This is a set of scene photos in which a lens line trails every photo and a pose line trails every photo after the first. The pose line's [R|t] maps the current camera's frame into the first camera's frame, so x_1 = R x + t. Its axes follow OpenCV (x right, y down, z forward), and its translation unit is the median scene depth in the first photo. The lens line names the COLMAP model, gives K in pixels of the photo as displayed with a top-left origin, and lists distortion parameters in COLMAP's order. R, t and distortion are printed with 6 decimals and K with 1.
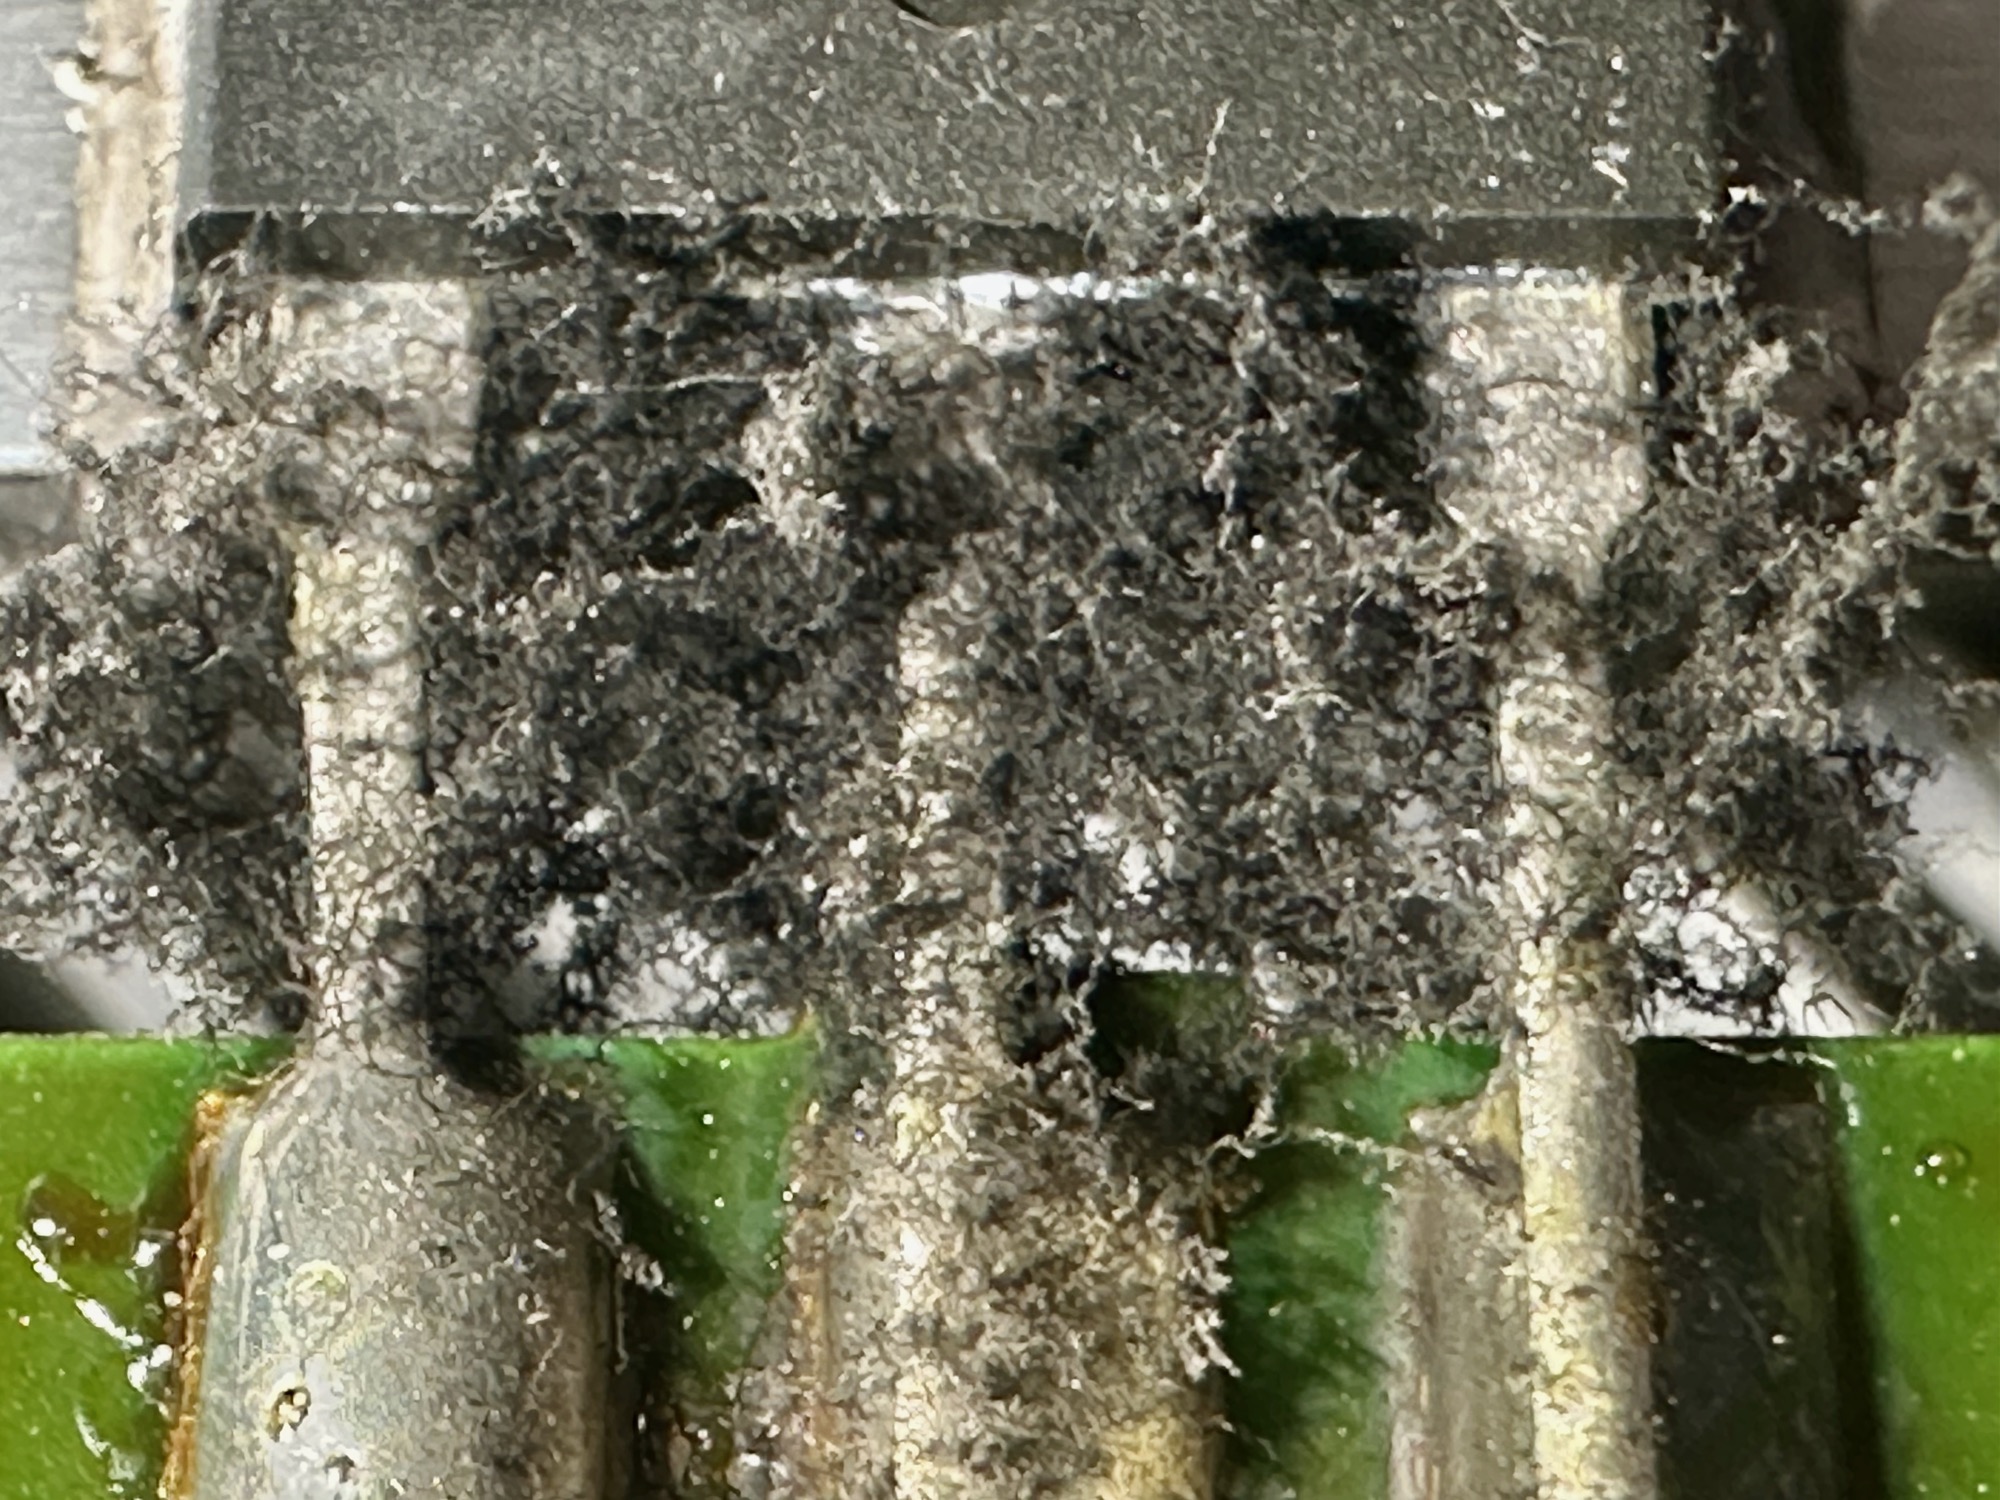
lens RADIAL K [[4871.0, 0, 861.8], [0, 4871.0, 751.3], [0, 0, 1]] dist [0.015055, -0.382231]
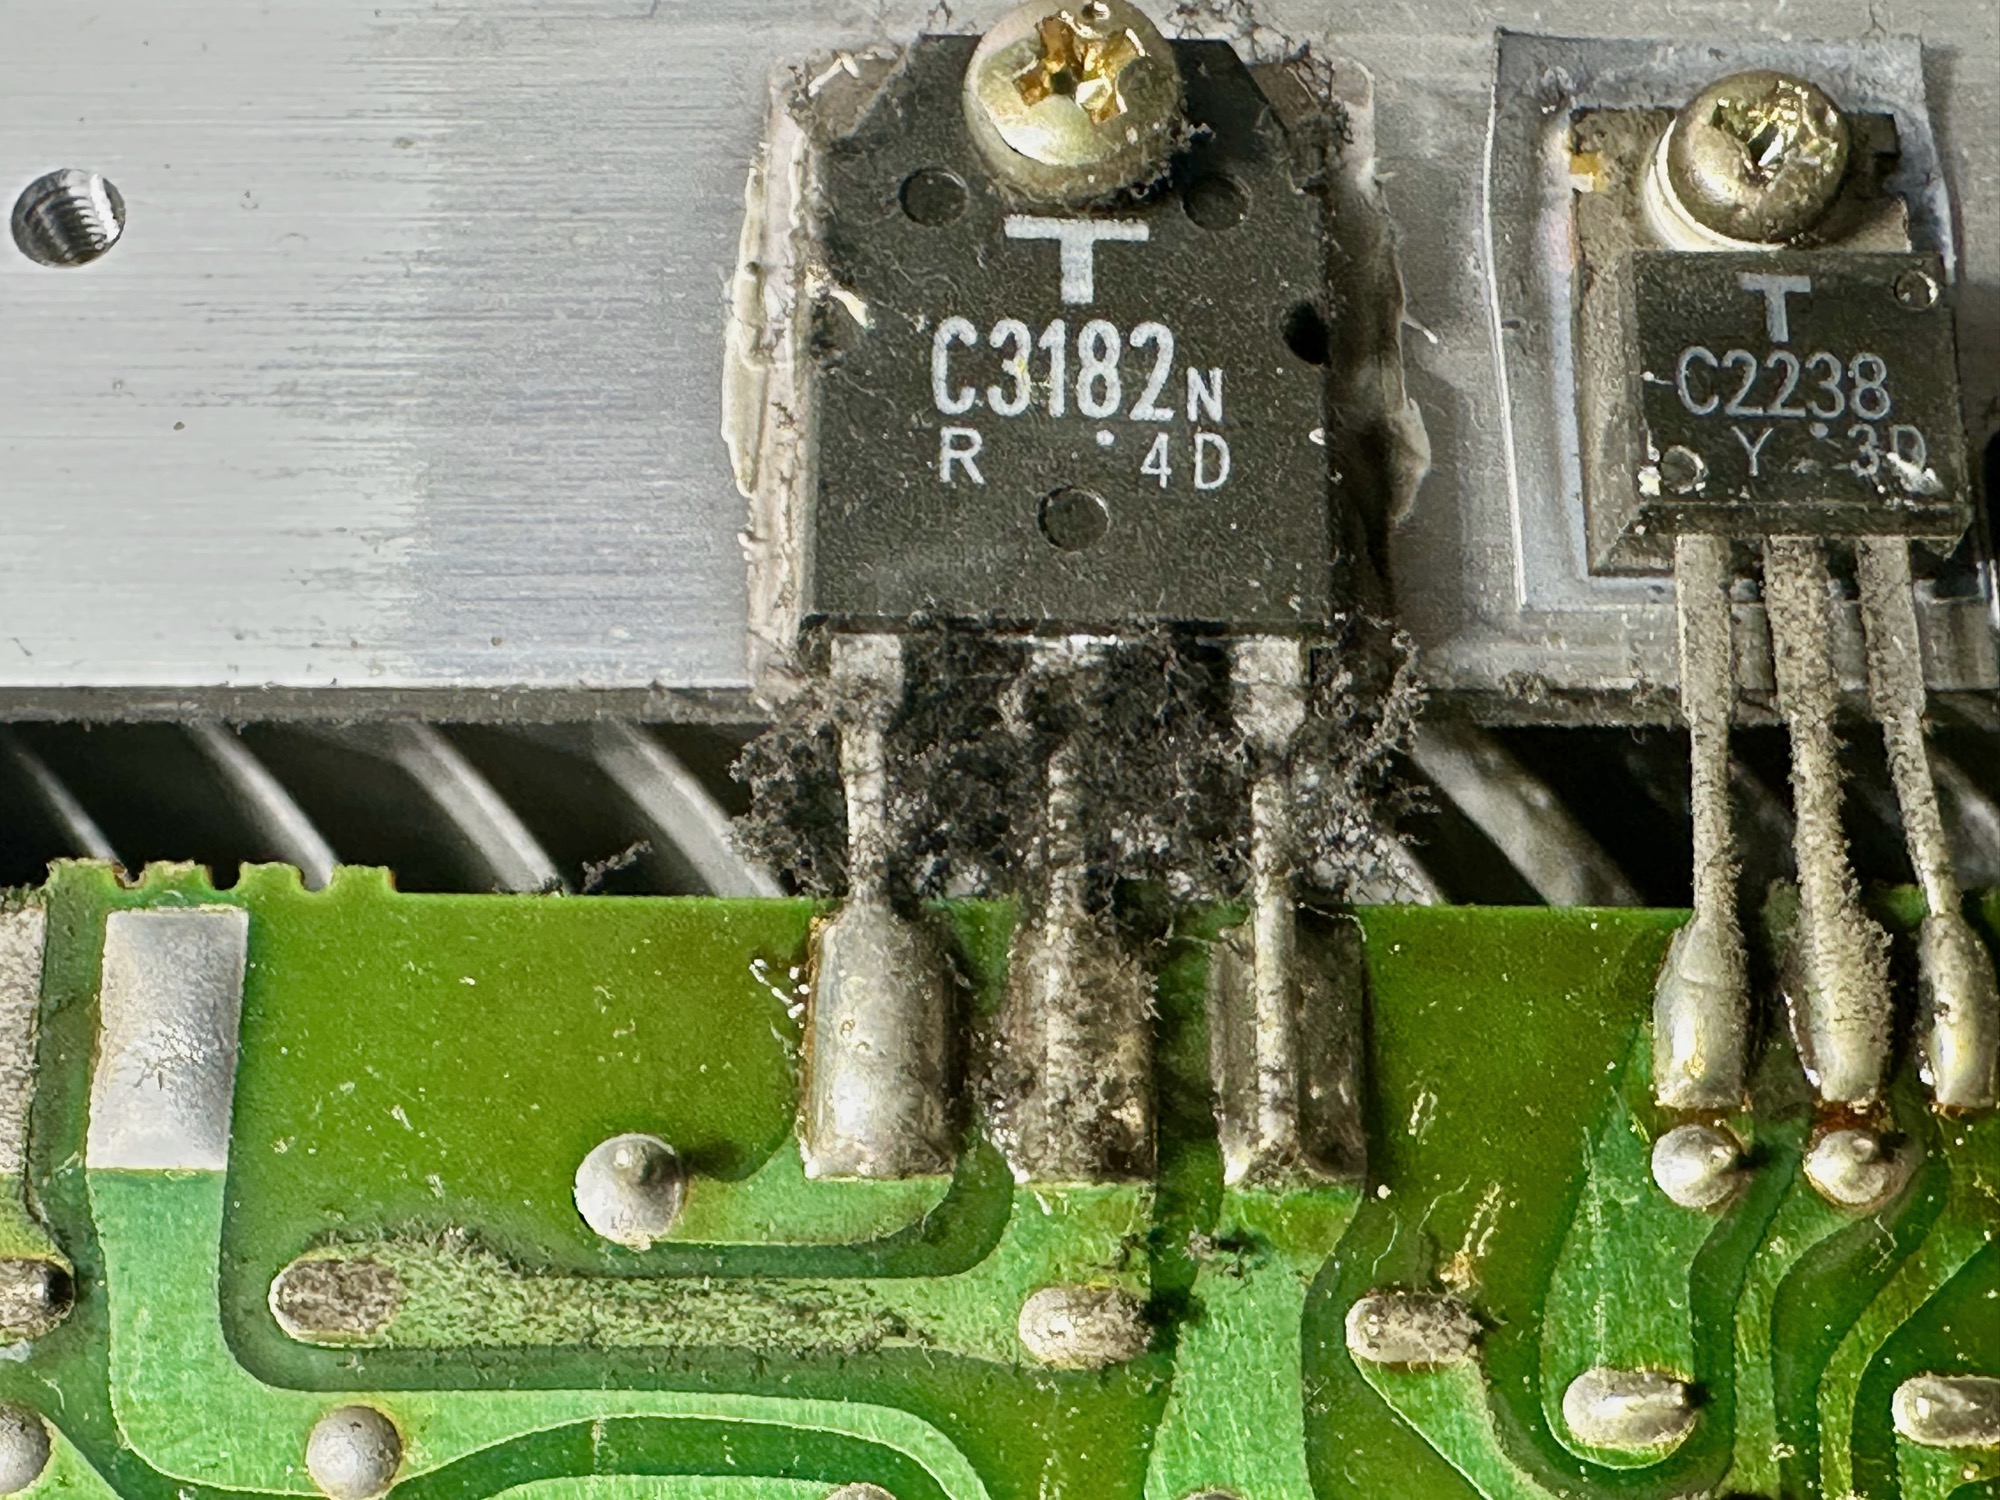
lens RADIAL K [[2807.0, 0, 1000.0], [0, 2807.0, 750.0], [0, 0, 1]] dist [0.005466, -0.014956]
pose [[0.999682, 0.013293, 0.021419, -0.059283], [-0.014347, 0.998653, 0.049871, -0.118638], [-0.020727, -0.050162, 0.998526, -0.699617]]
